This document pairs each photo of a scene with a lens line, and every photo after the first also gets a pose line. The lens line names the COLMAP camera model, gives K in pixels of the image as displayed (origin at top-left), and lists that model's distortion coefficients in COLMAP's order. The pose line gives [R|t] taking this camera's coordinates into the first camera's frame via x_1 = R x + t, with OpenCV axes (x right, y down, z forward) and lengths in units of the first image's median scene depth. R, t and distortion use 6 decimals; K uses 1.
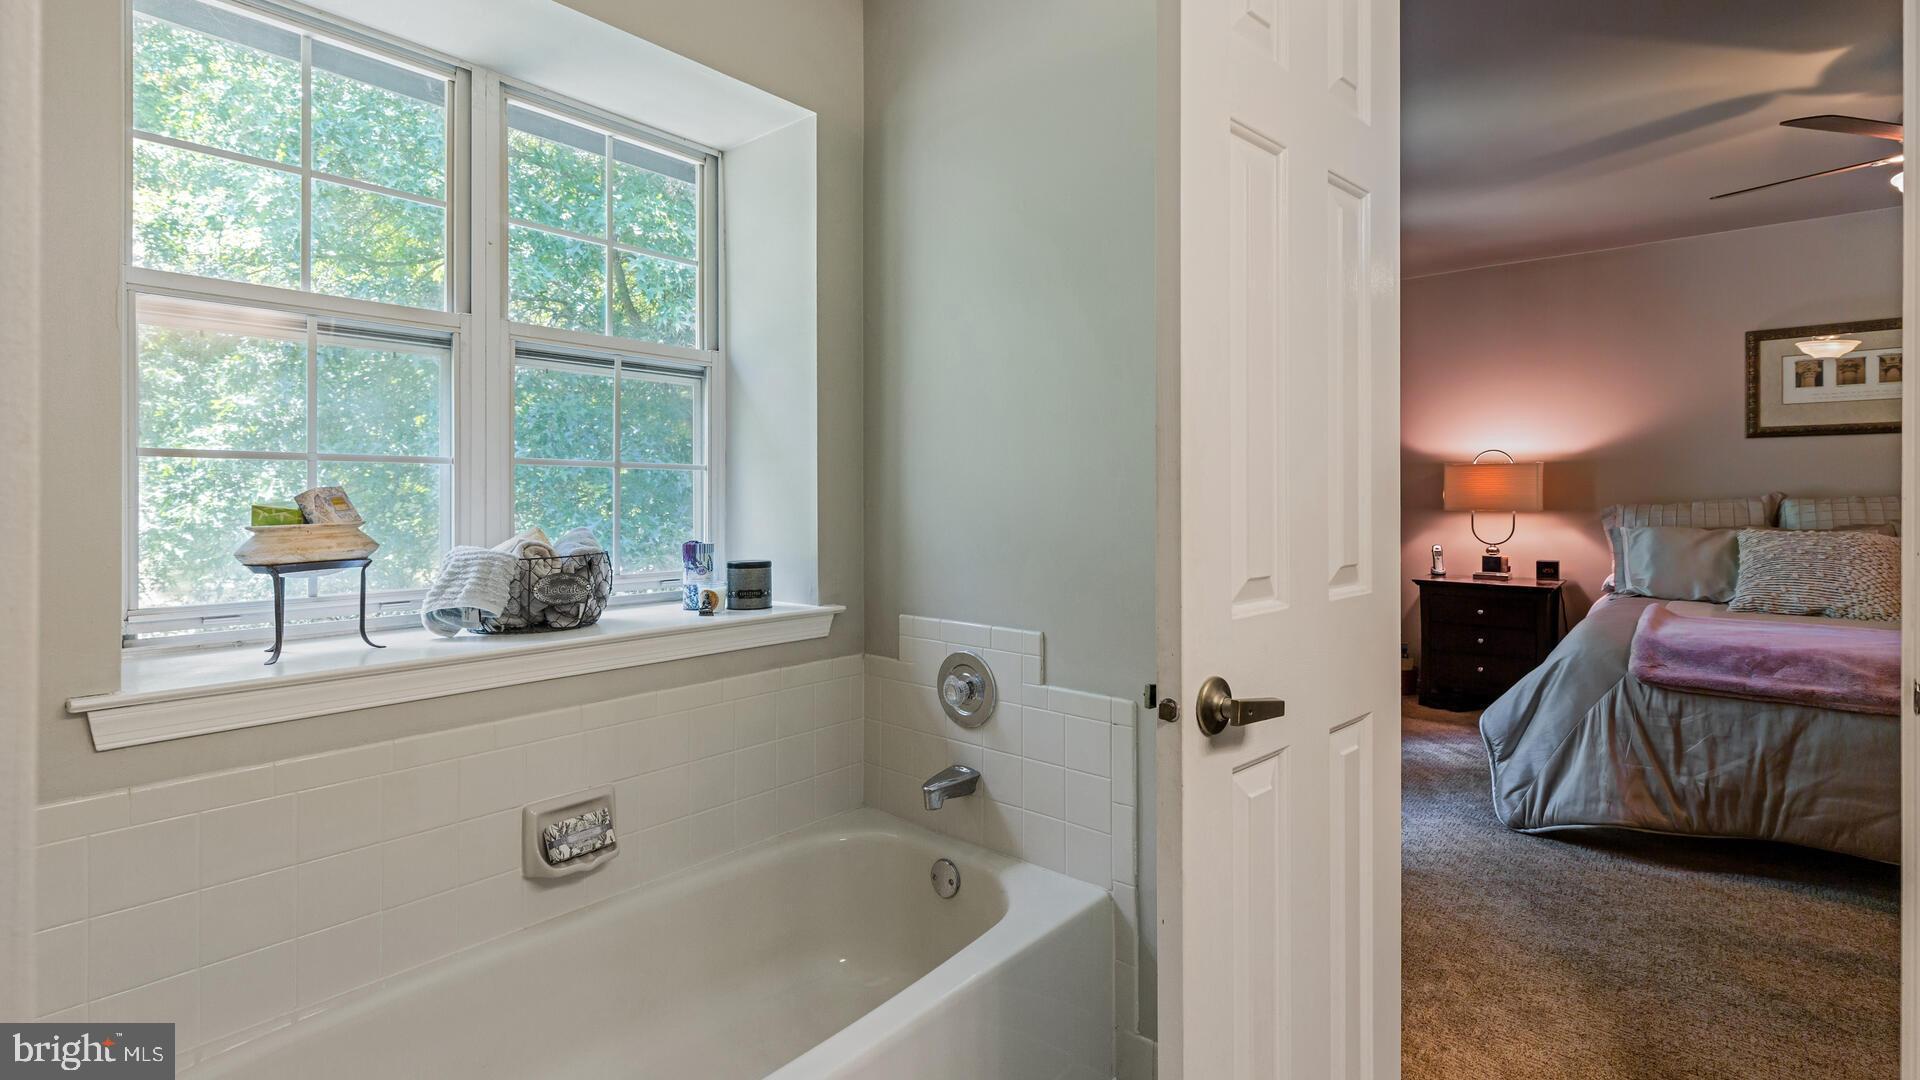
lens RADIAL K [[868.8, 0, 974.3], [0, 868.8, 514.3], [0, 0, 1]] dist [0.004665, 0.000417]
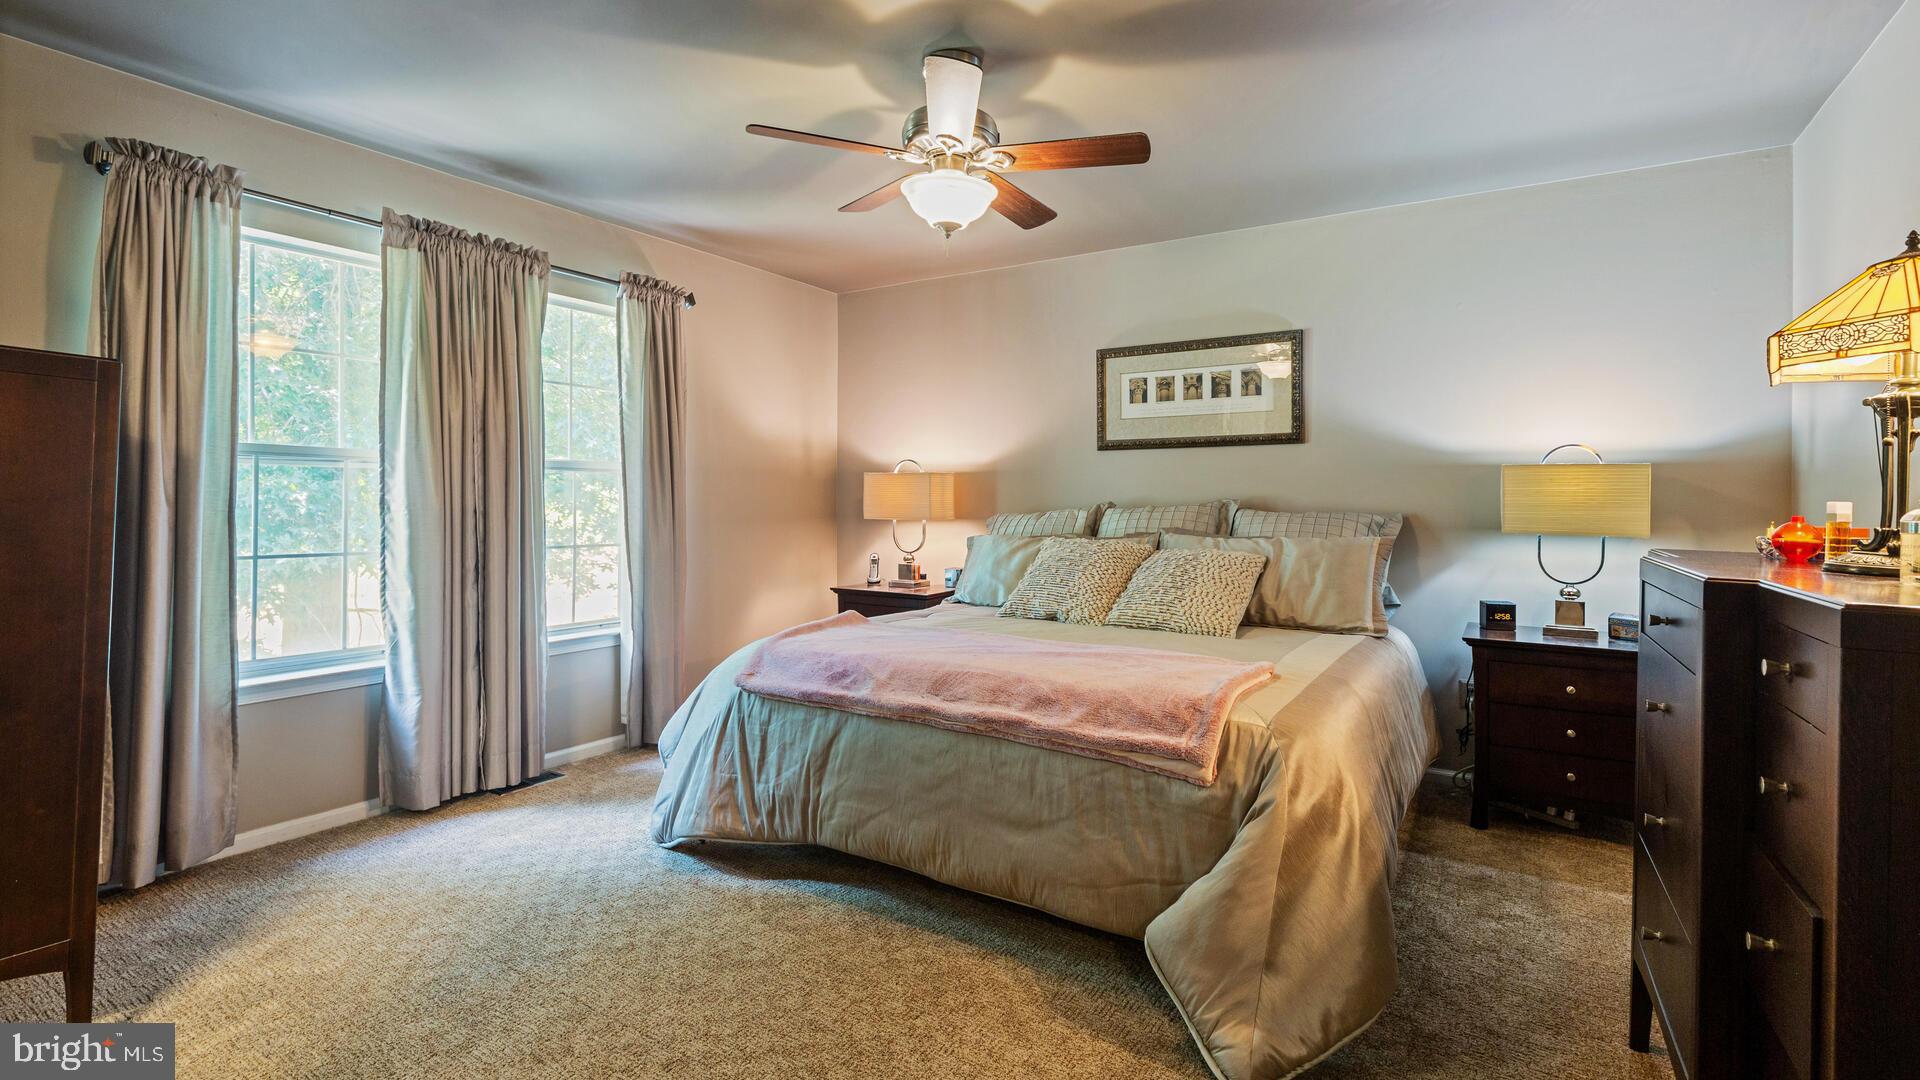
lens RADIAL K [[868.8, 0, 974.3], [0, 868.8, 514.3], [0, 0, 1]] dist [0.004665, 0.000417]
pose [[0.989892, 0.002879, 0.141793, 0.843137], [-0.001150, 0.999924, -0.012274, 0.003263], [-0.141818, 0.011987, 0.989820, -0.021066]]
